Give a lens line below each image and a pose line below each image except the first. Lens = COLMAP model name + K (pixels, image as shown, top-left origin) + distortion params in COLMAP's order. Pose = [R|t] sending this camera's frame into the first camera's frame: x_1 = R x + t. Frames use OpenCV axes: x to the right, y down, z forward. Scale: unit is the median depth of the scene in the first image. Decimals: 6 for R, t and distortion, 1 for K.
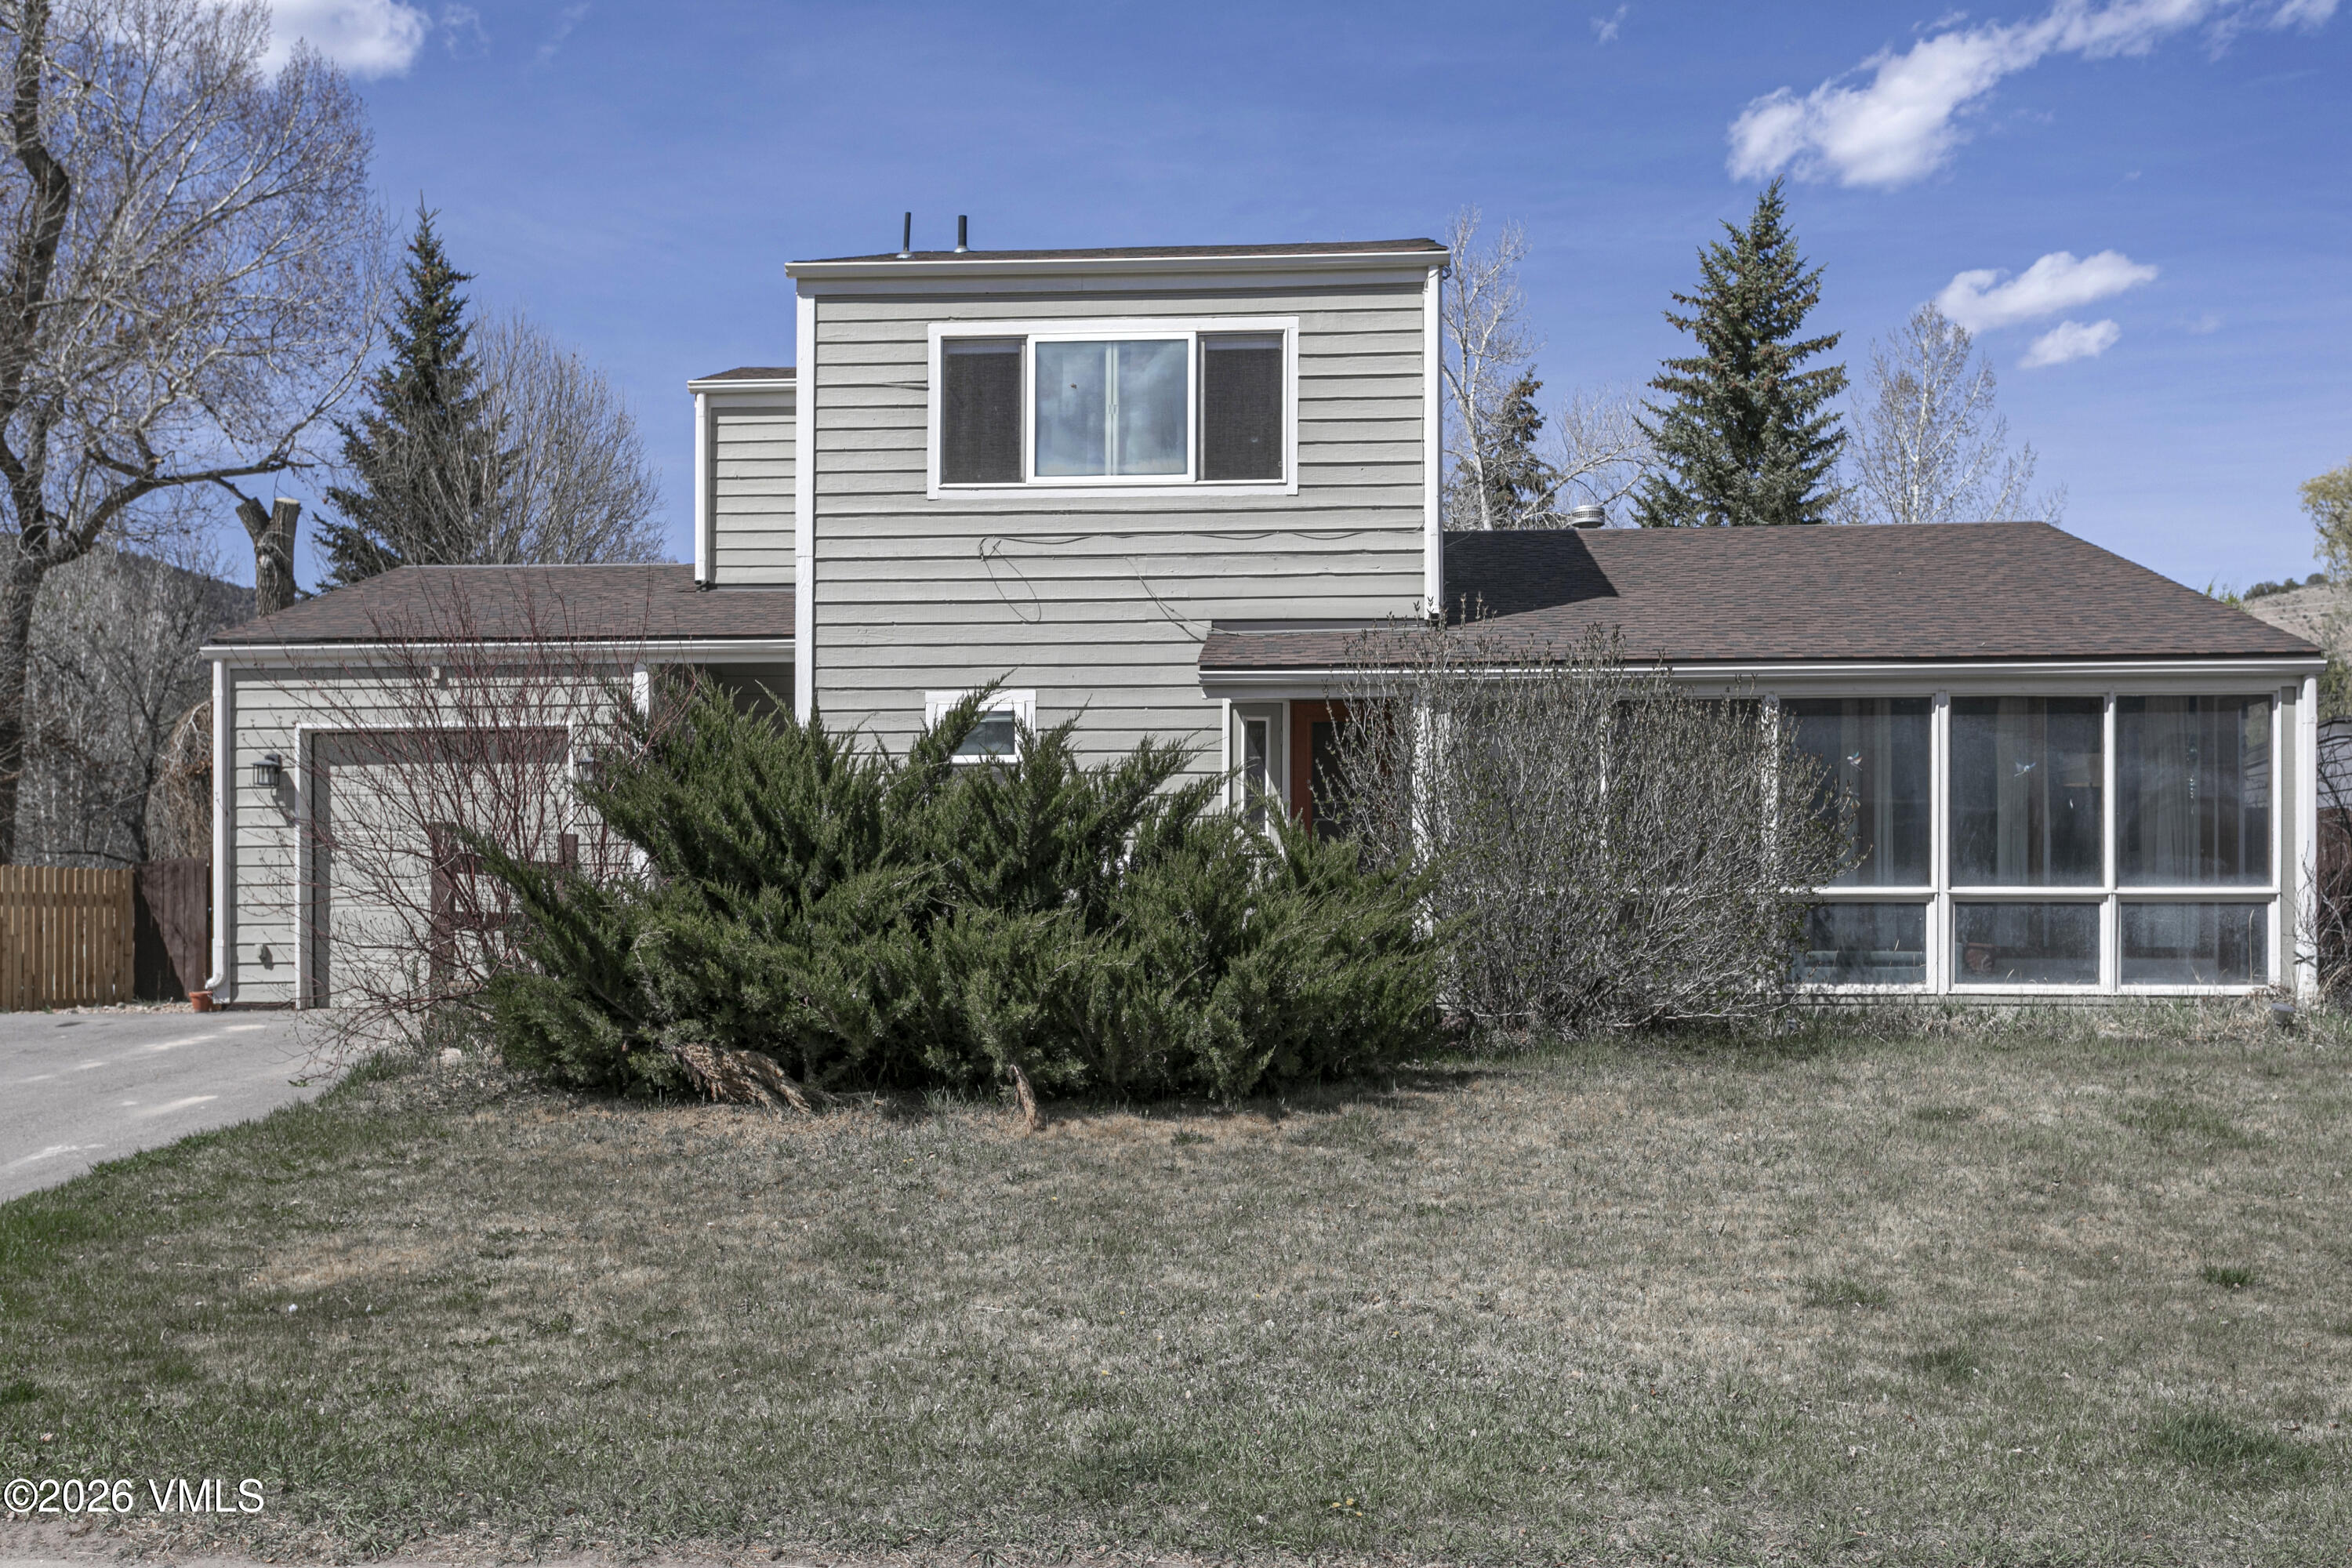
lens RADIAL K [[2127.0, 0, 1182.3], [0, 2127.0, 960.8], [0, 0, 1]] dist [0.009317, 0.016275]
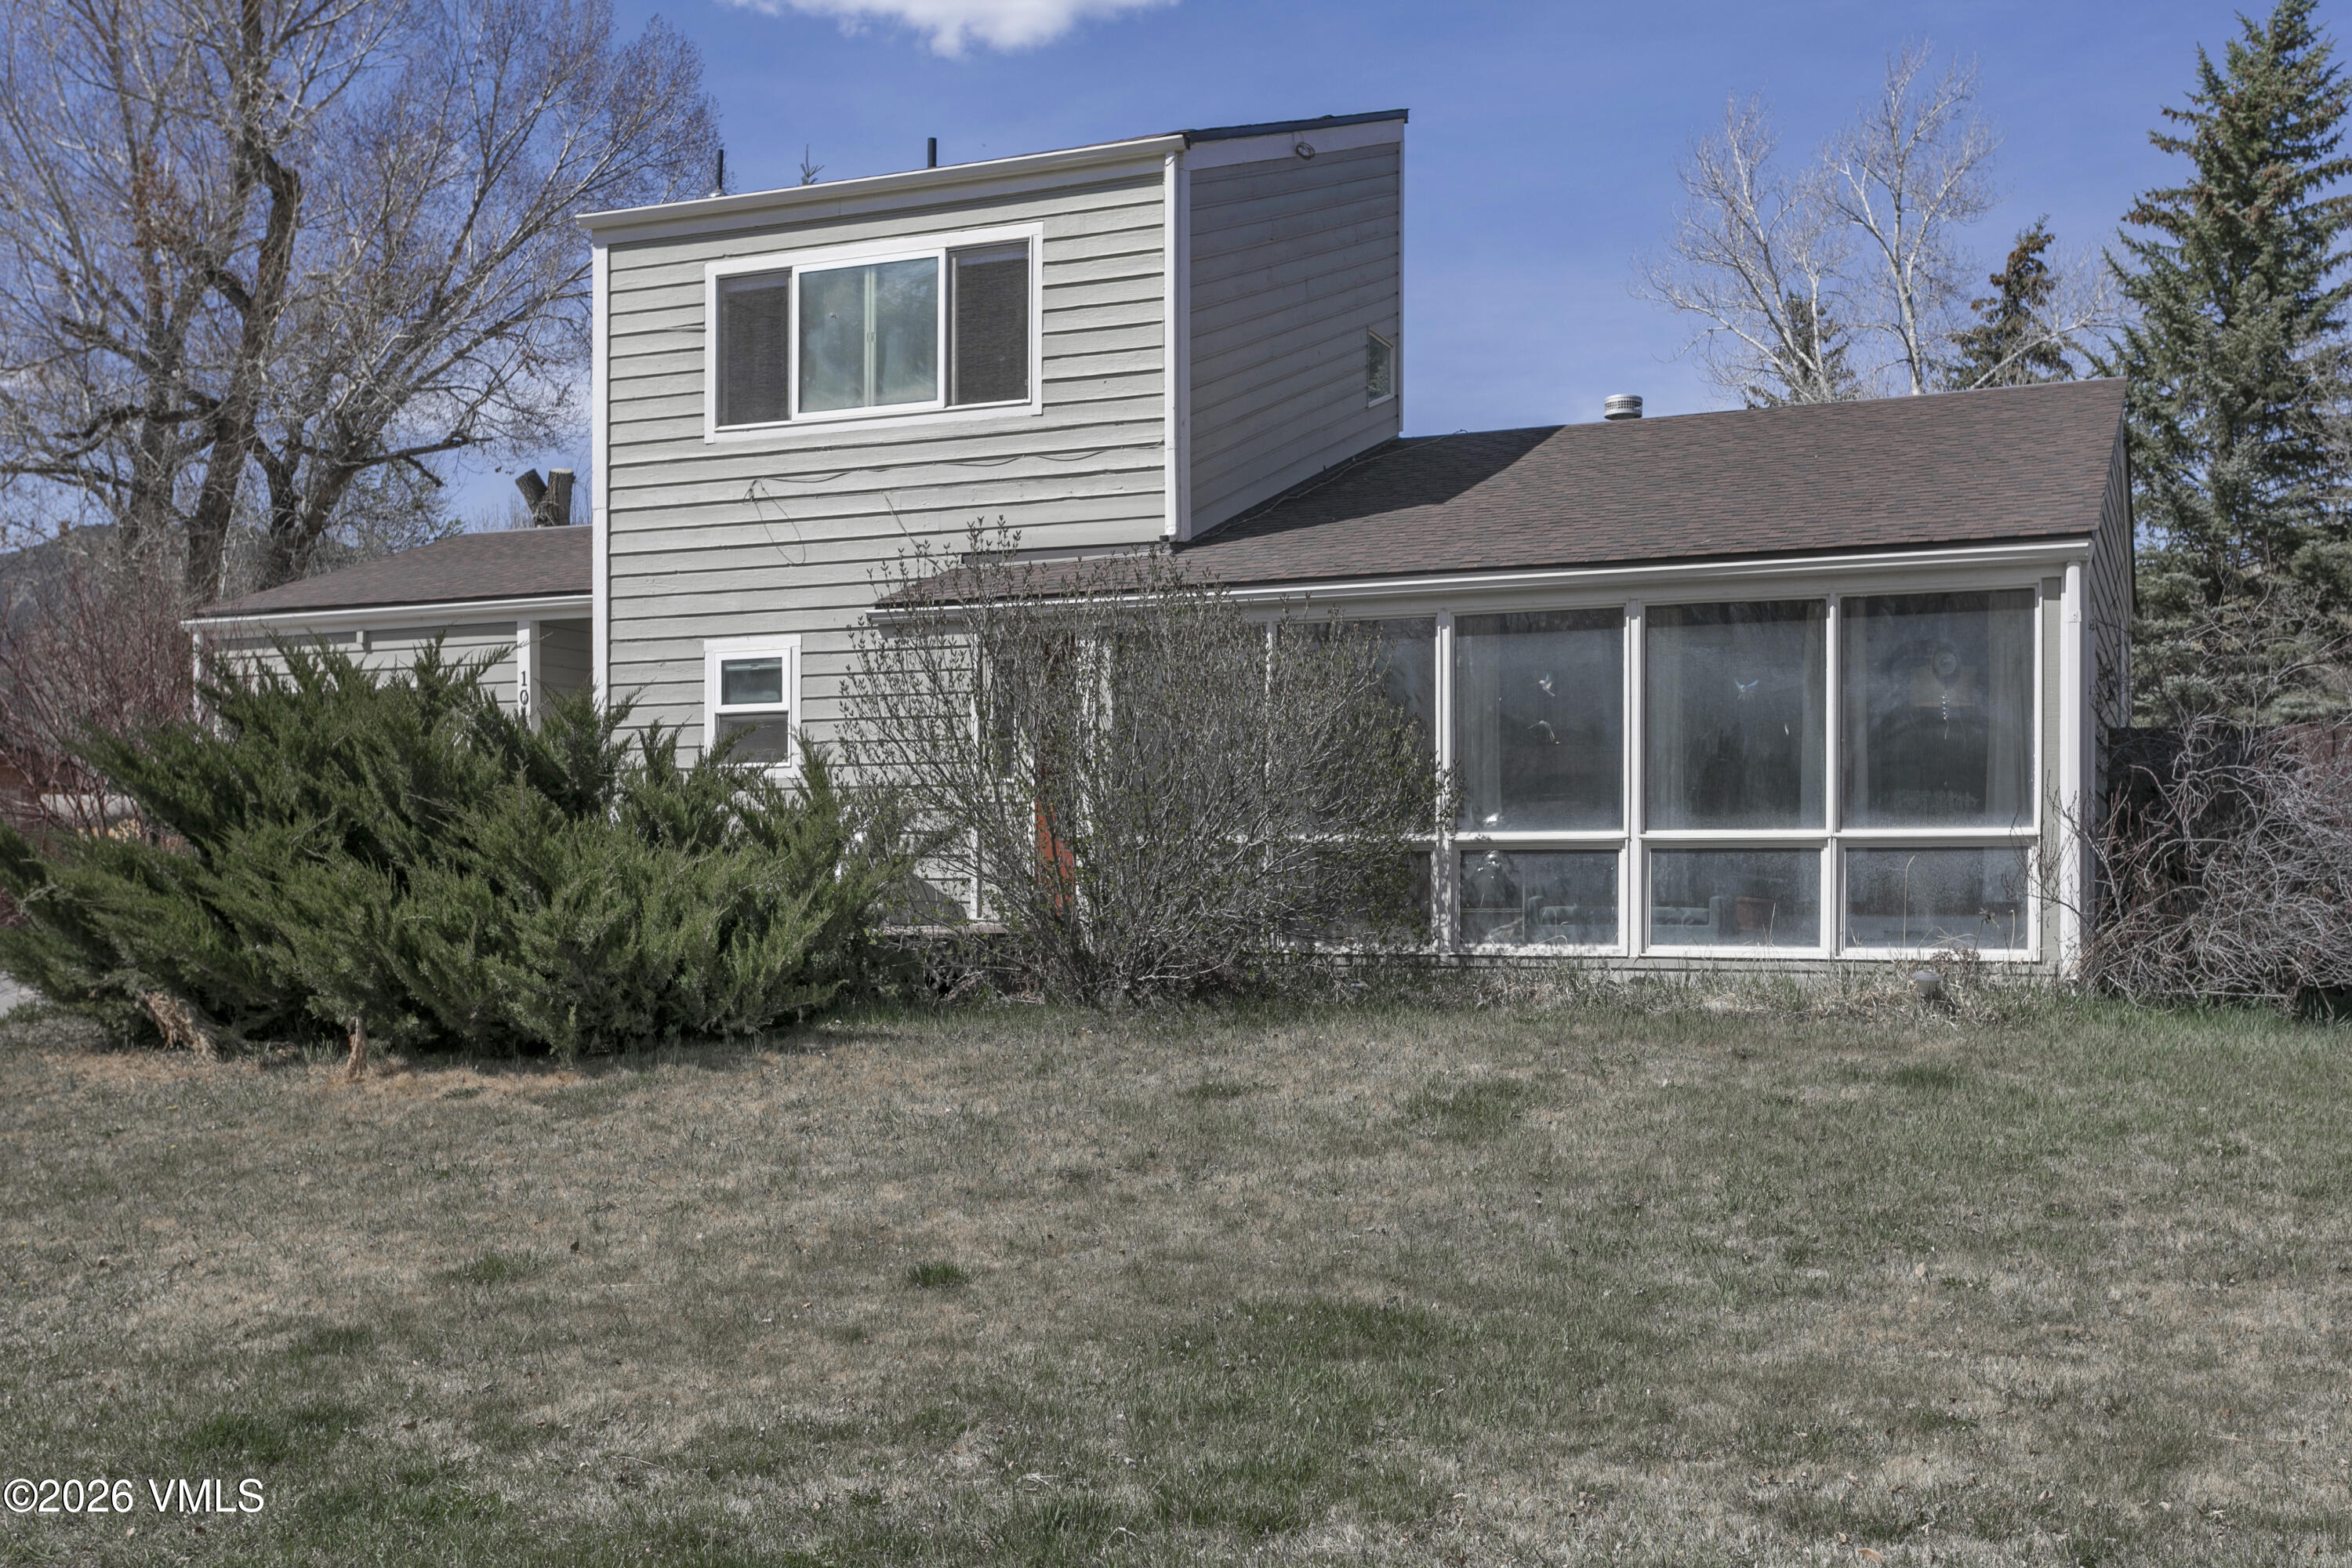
lens RADIAL K [[2281.9, 0, 1172.7], [0, 2281.9, 961.9], [0, 0, 1]] dist [0.013840, 0.013765]
pose [[0.946651, 0.009877, -0.322109, 0.430079], [-0.003596, 0.999792, 0.020089, -0.000004], [0.322240, -0.017859, 0.946490, 0.068737]]
